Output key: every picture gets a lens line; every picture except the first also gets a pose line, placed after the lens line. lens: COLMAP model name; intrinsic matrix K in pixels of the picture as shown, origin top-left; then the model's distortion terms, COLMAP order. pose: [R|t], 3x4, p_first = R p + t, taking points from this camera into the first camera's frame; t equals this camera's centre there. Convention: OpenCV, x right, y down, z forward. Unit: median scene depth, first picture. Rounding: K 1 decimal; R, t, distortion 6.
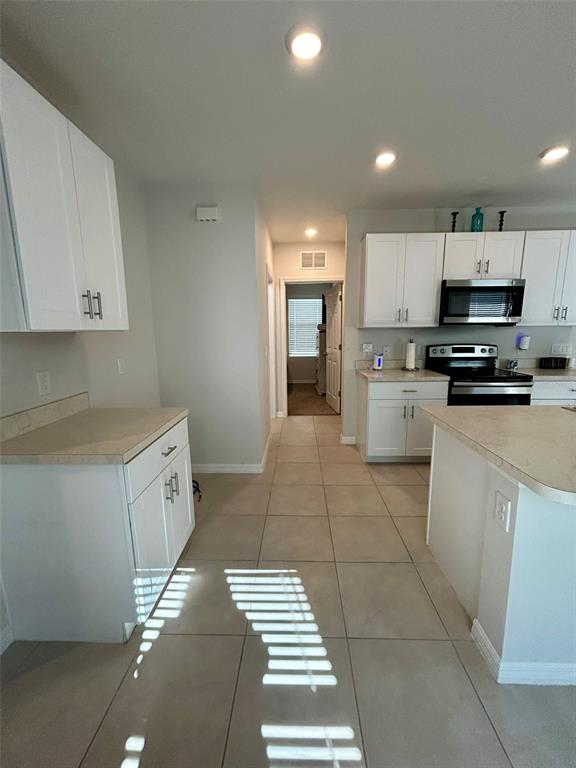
lens RADIAL K [[310.3, 0, 287.6], [0, 310.3, 383.2], [0, 0, 1]] dist [-0.002695, 0.000136]
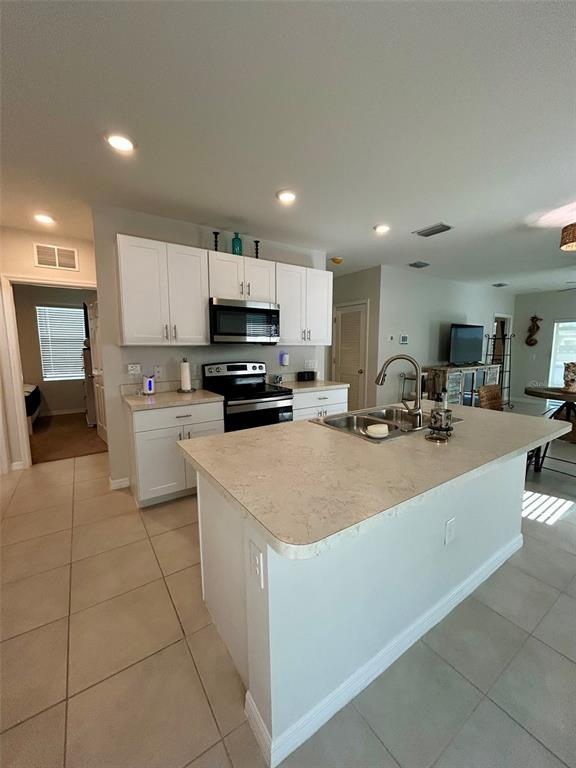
lens RADIAL K [[310.3, 0, 289.3], [0, 310.3, 384.1], [0, 0, 1]] dist [-0.002695, 0.000136]
pose [[0.806967, -0.063305, 0.587194, 0.109024], [0.091943, 0.995582, -0.019023, -0.020387], [-0.583395, 0.069340, 0.809223, 0.081633]]
